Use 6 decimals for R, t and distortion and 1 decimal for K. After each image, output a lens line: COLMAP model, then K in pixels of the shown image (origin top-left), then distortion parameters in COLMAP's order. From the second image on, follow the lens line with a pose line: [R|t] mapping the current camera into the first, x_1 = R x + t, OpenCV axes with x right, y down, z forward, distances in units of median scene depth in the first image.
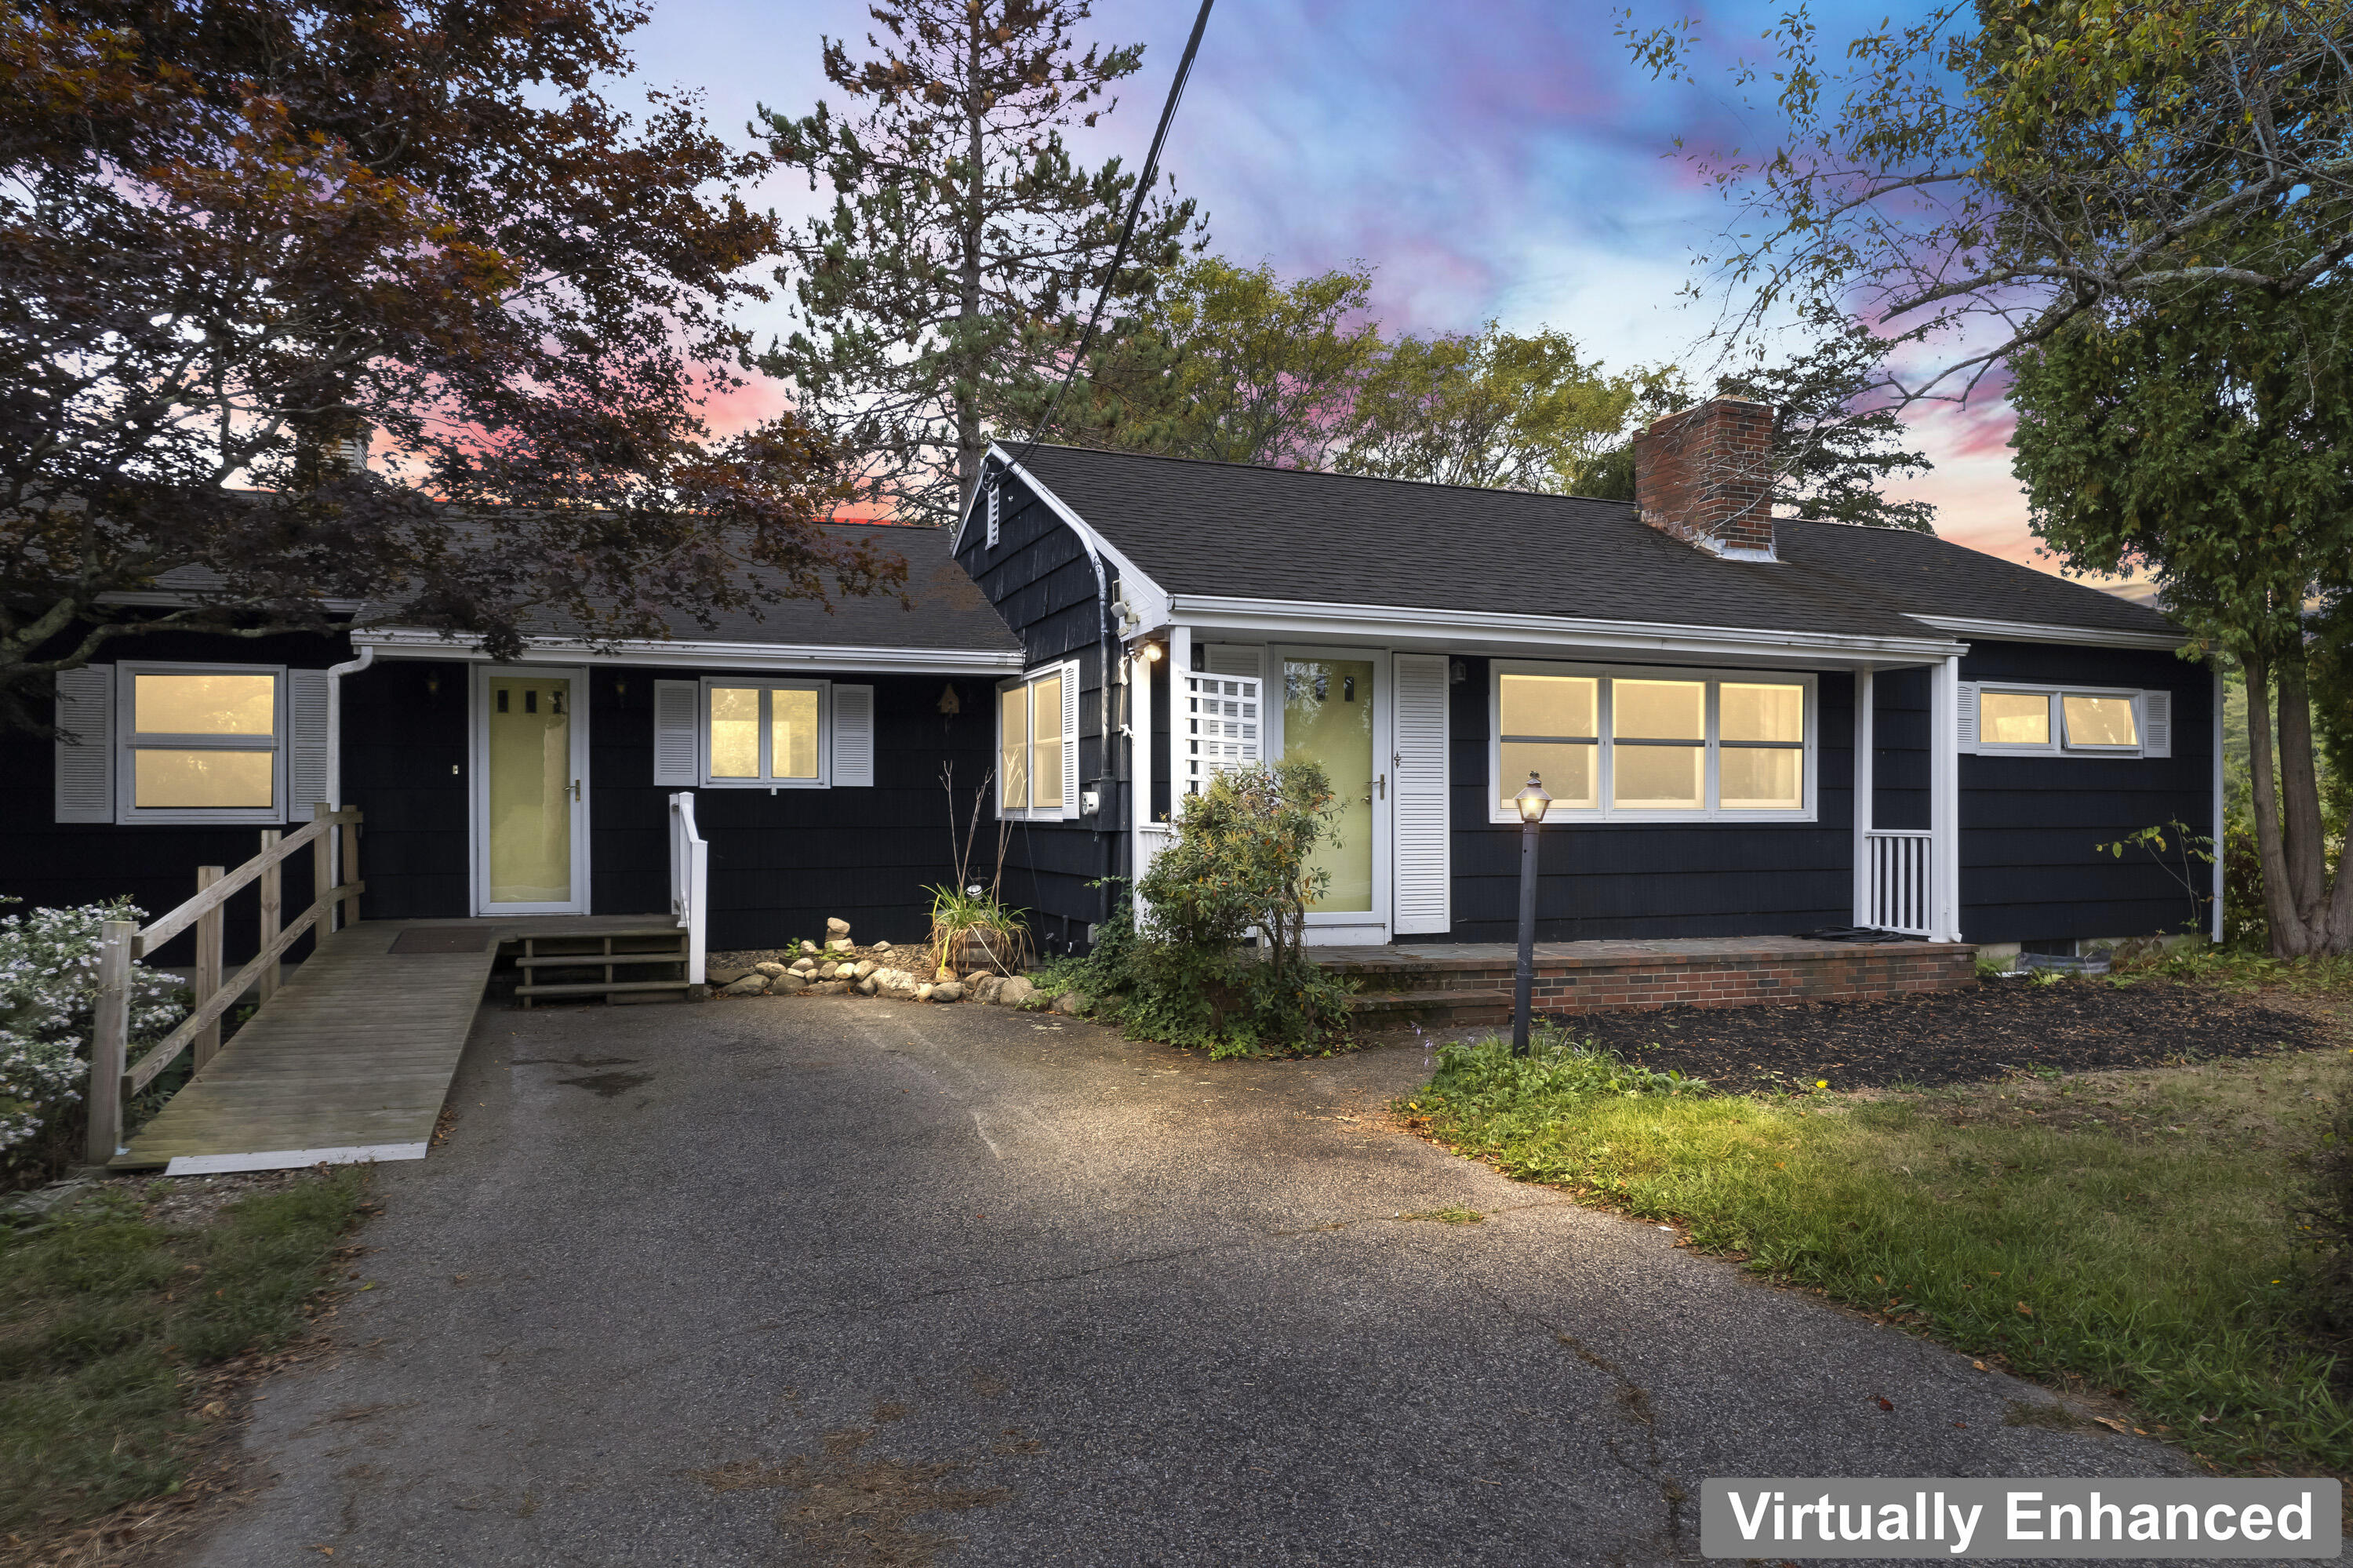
lens RADIAL K [[1506.9, 0, 1187.0], [0, 1506.9, 832.6], [0, 0, 1]] dist [-0.084780, 0.071957]
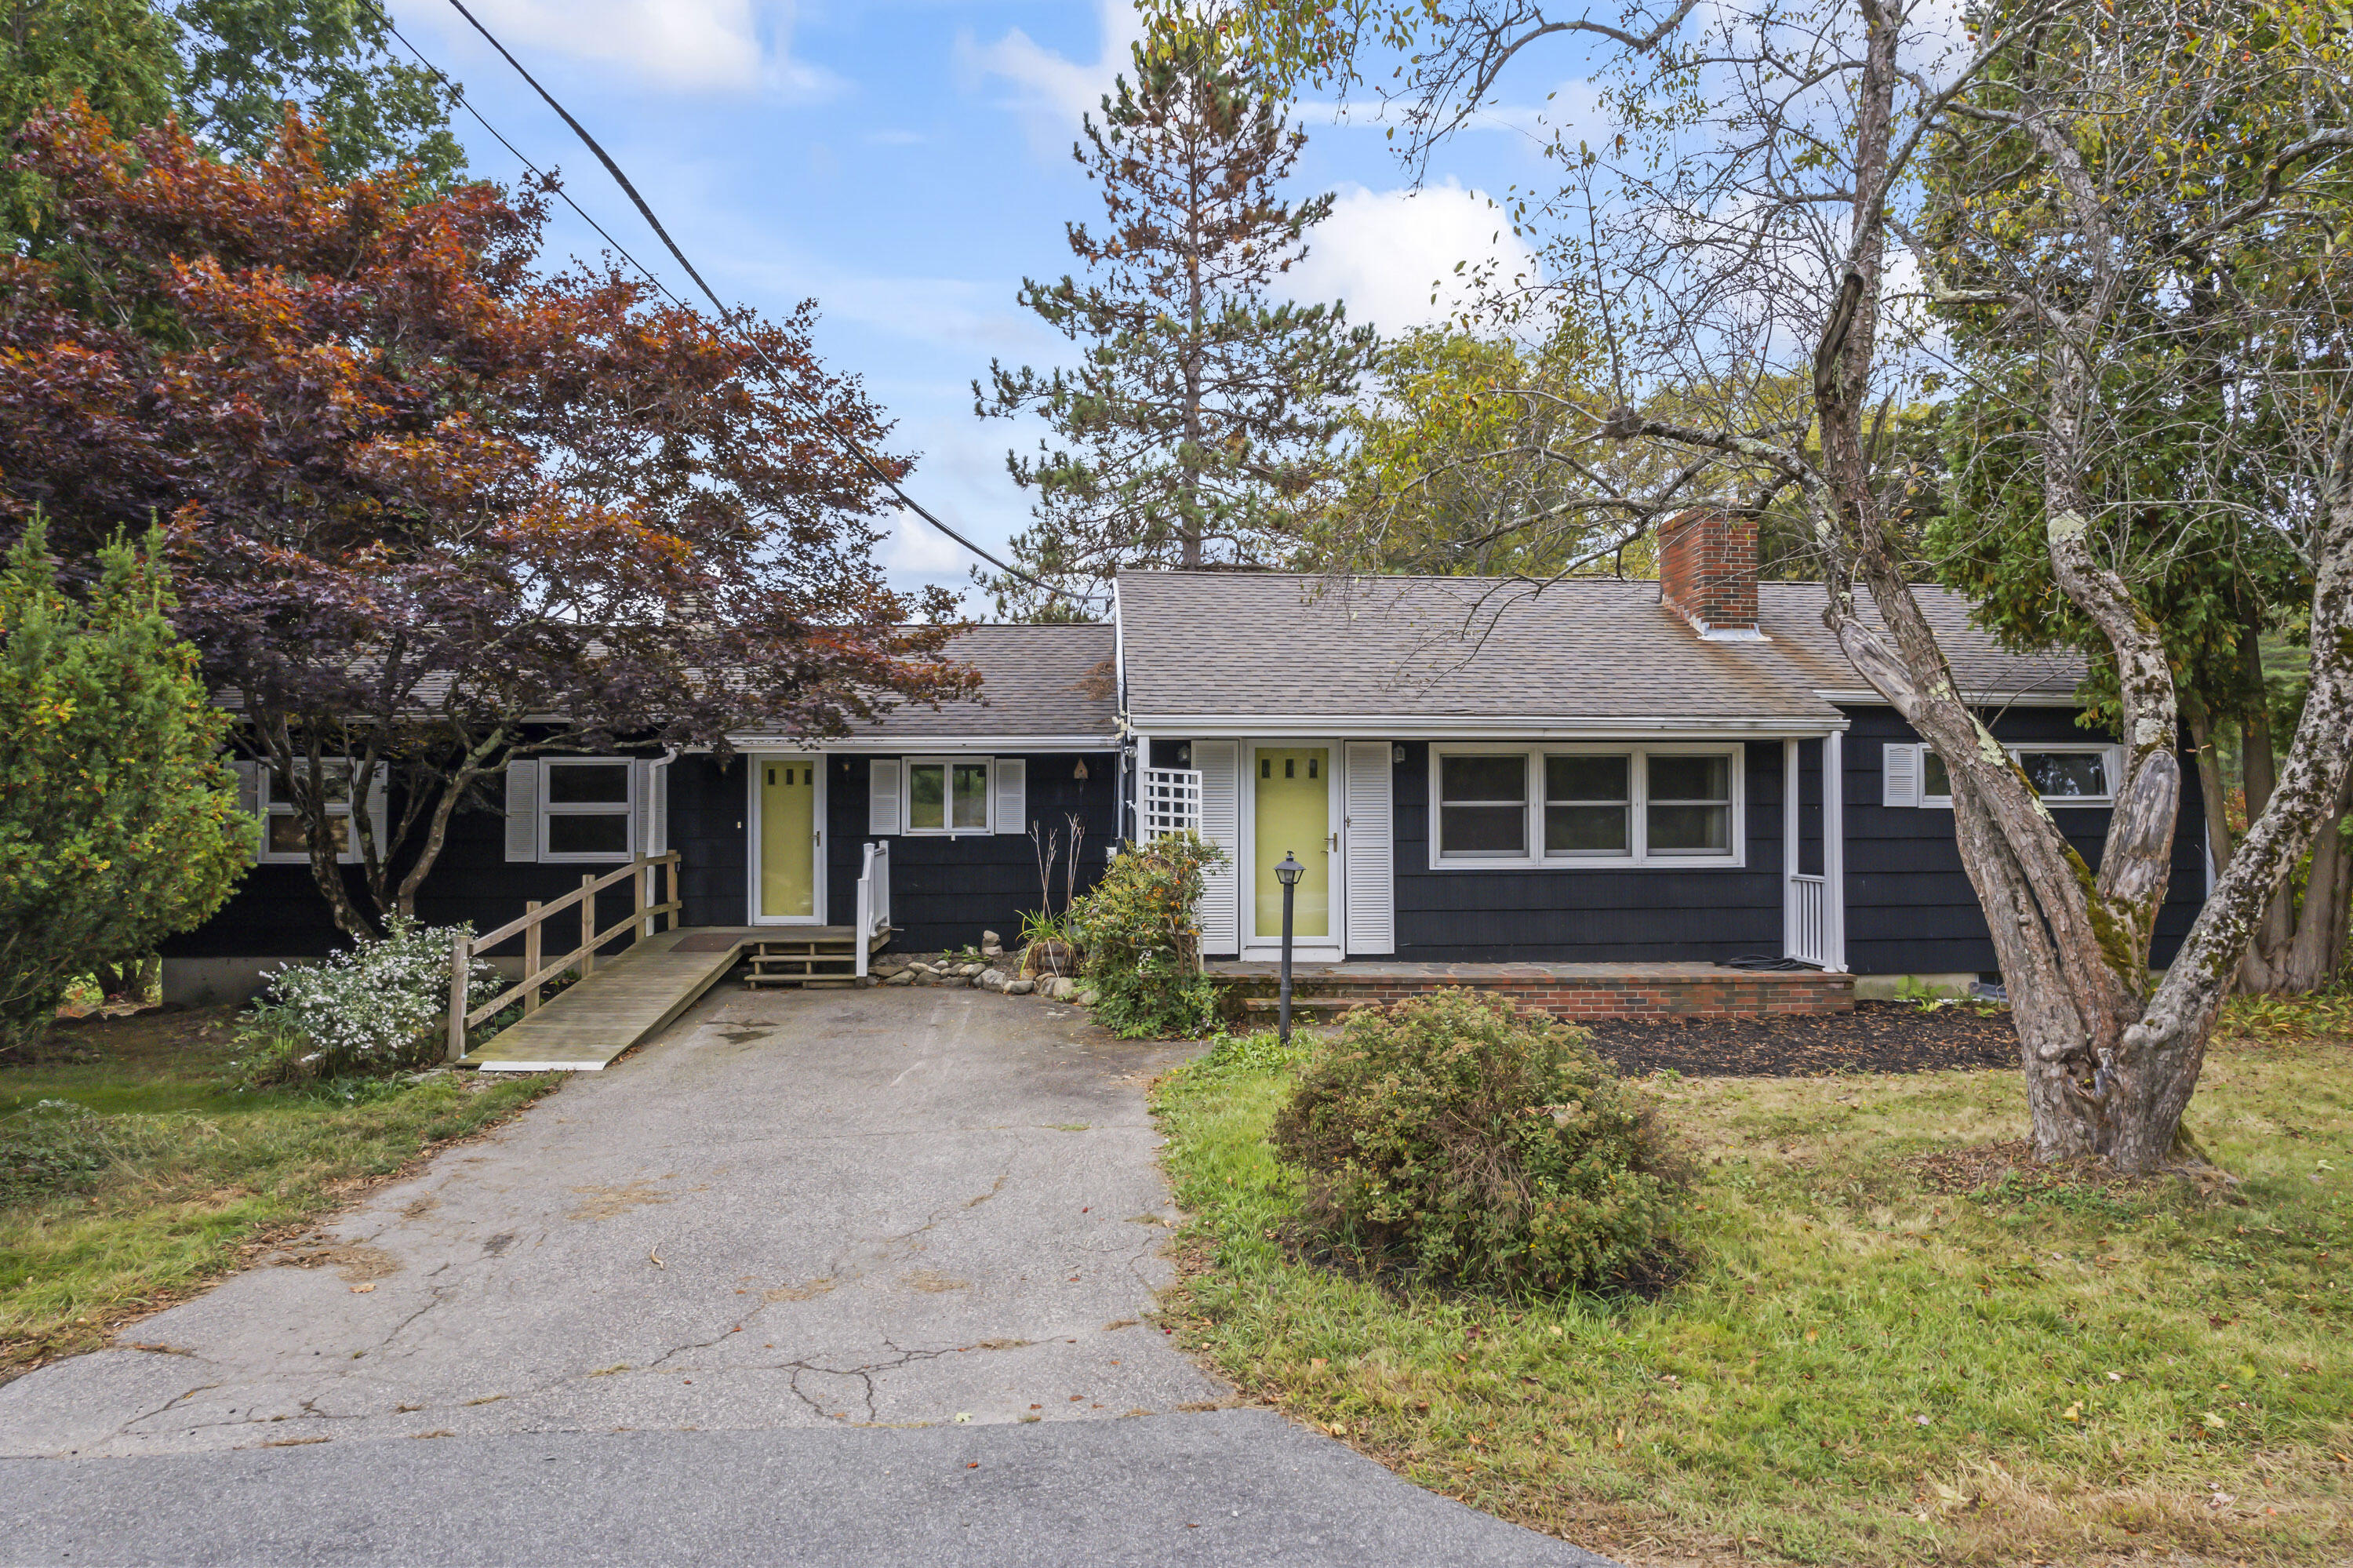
lens RADIAL K [[1526.8, 0, 1207.1], [0, 1526.8, 784.2], [0, 0, 1]] dist [-0.041459, 0.000814]
pose [[0.954074, -0.007505, -0.299477, 0.431325], [-0.000538, 0.999642, -0.026765, -0.046212], [0.299570, 0.025697, 0.953728, -0.321882]]
